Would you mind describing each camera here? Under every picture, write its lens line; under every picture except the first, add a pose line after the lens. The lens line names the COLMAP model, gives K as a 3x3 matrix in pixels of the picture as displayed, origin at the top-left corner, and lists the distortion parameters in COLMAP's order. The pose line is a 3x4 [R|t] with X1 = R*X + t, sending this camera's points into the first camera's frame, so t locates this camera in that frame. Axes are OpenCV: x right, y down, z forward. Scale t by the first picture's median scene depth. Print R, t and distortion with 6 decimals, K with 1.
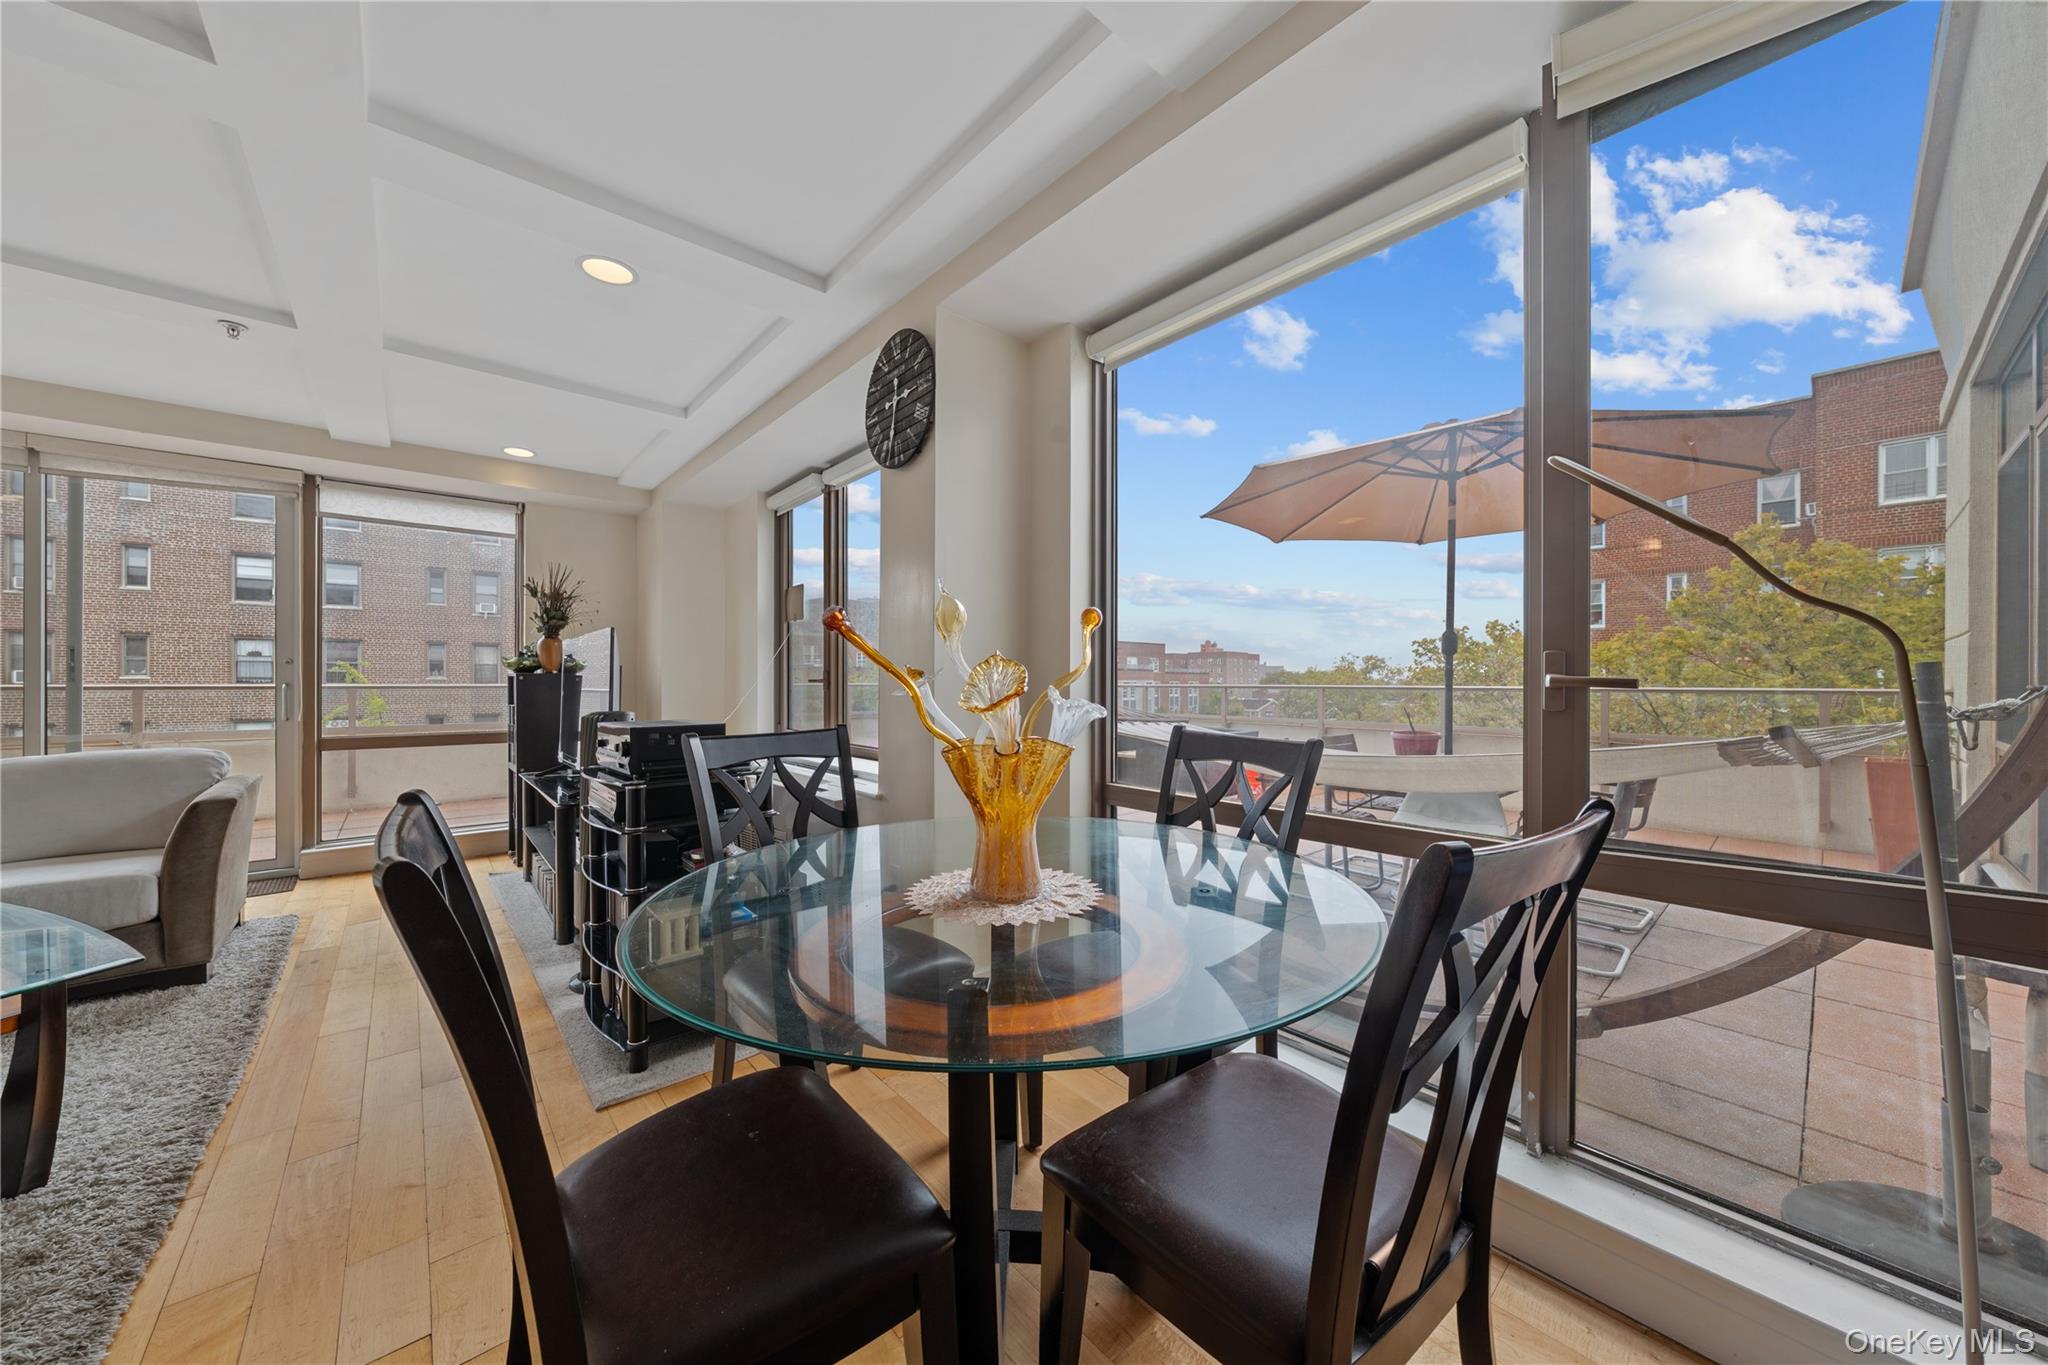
lens RADIAL K [[714.4, 0, 1009.2], [0, 714.4, 689.3], [0, 0, 1]] dist [-0.001453, 0.000184]
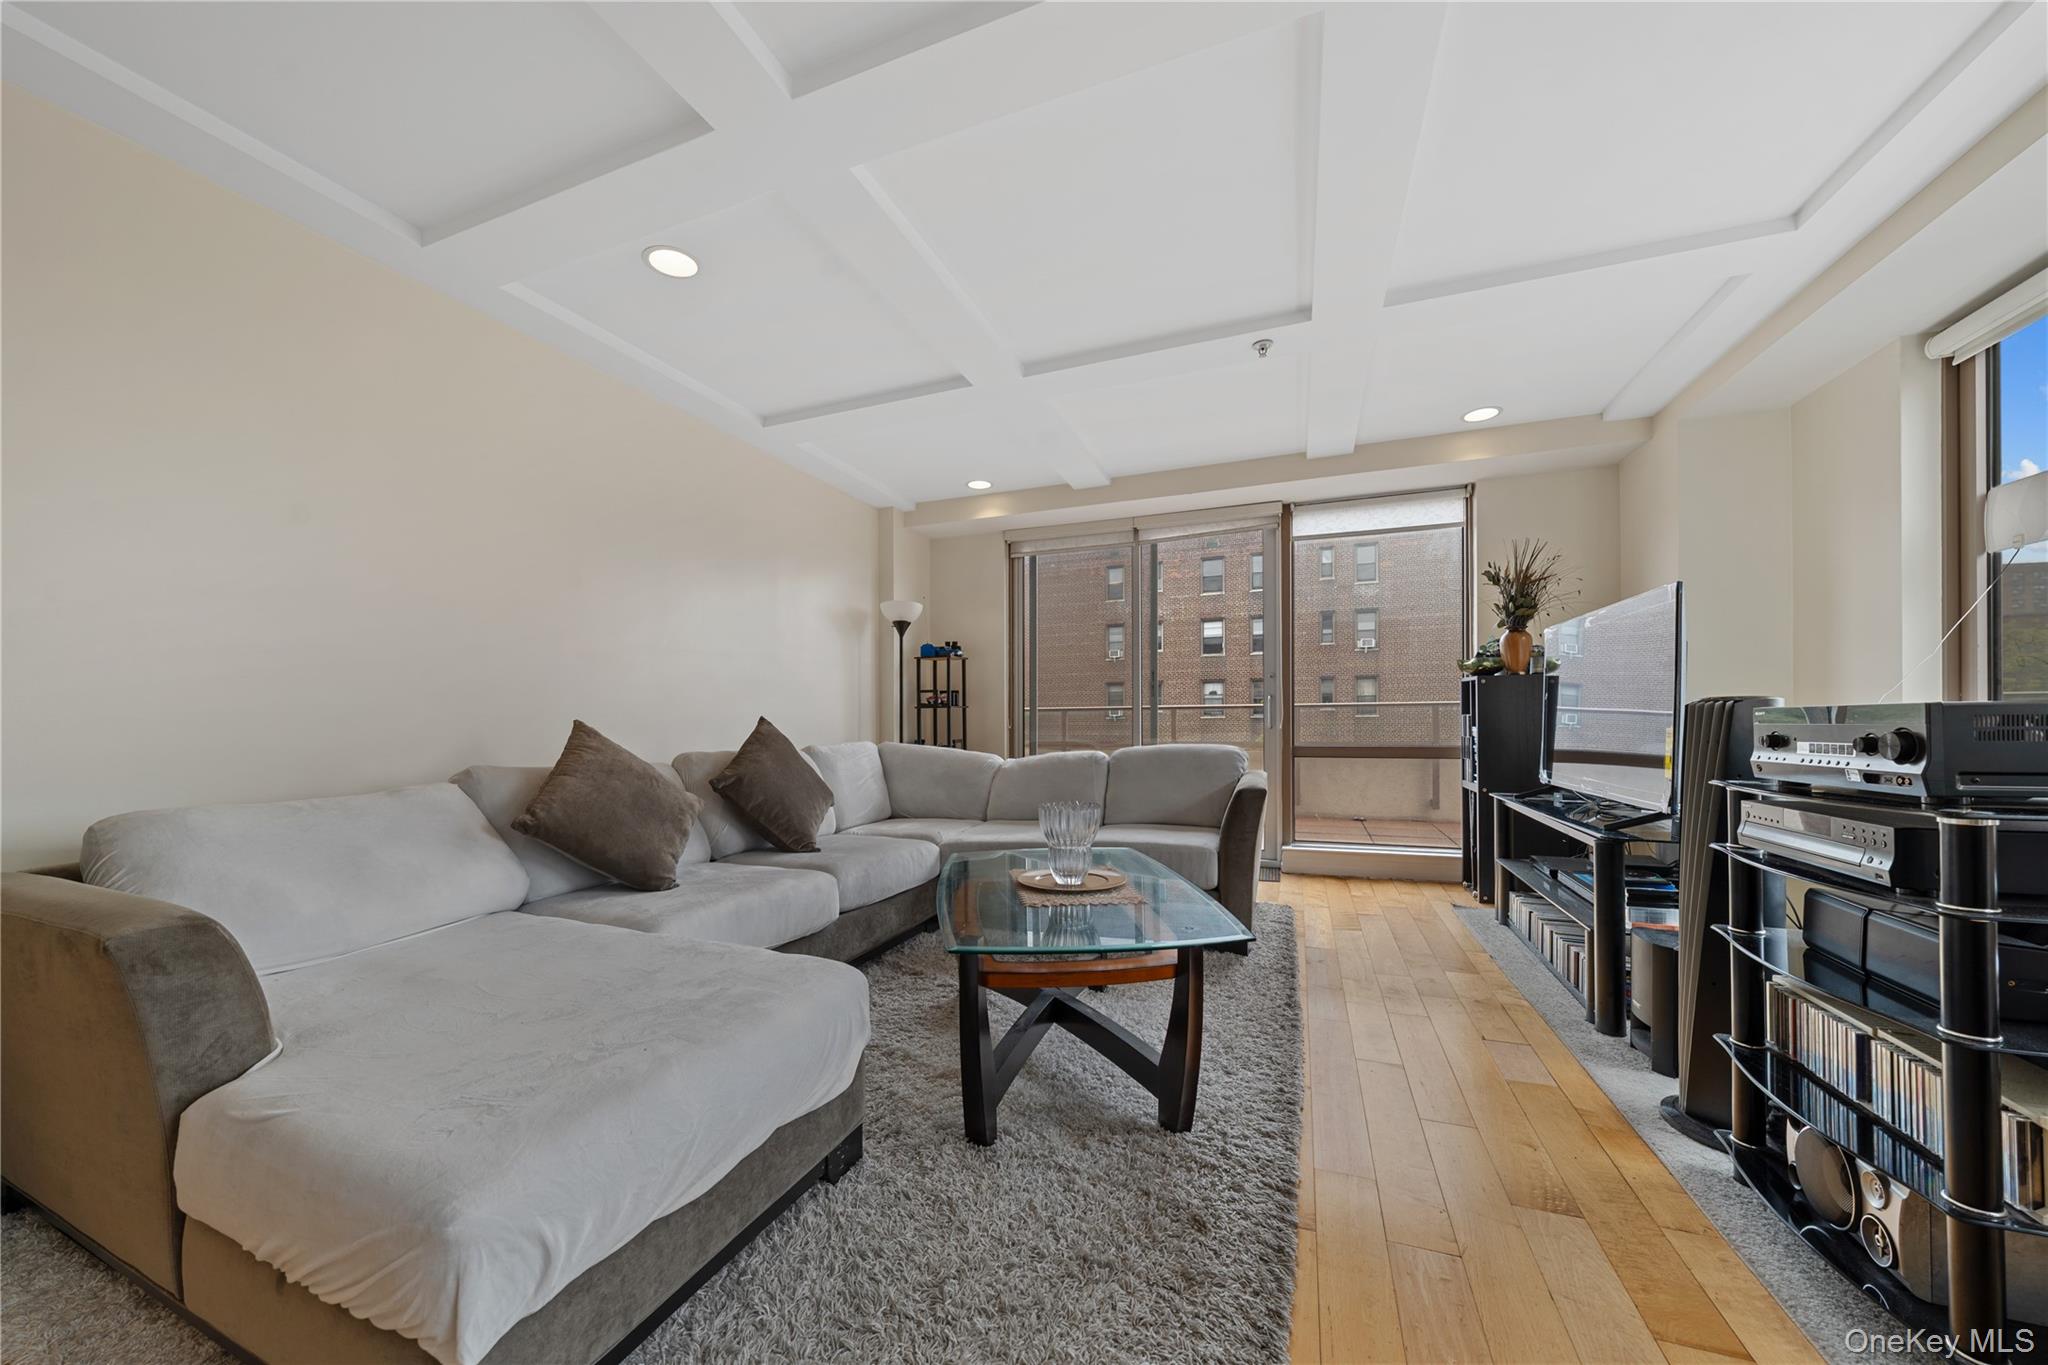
lens RADIAL K [[714.4, 0, 998.3], [0, 714.4, 696.9], [0, 0, 1]] dist [-0.001453, 0.000184]
pose [[0.459785, -0.033366, -0.887403, -0.257081], [0.002371, 0.999336, -0.036346, 0.043150], [0.888027, 0.014607, 0.459559, 0.123277]]
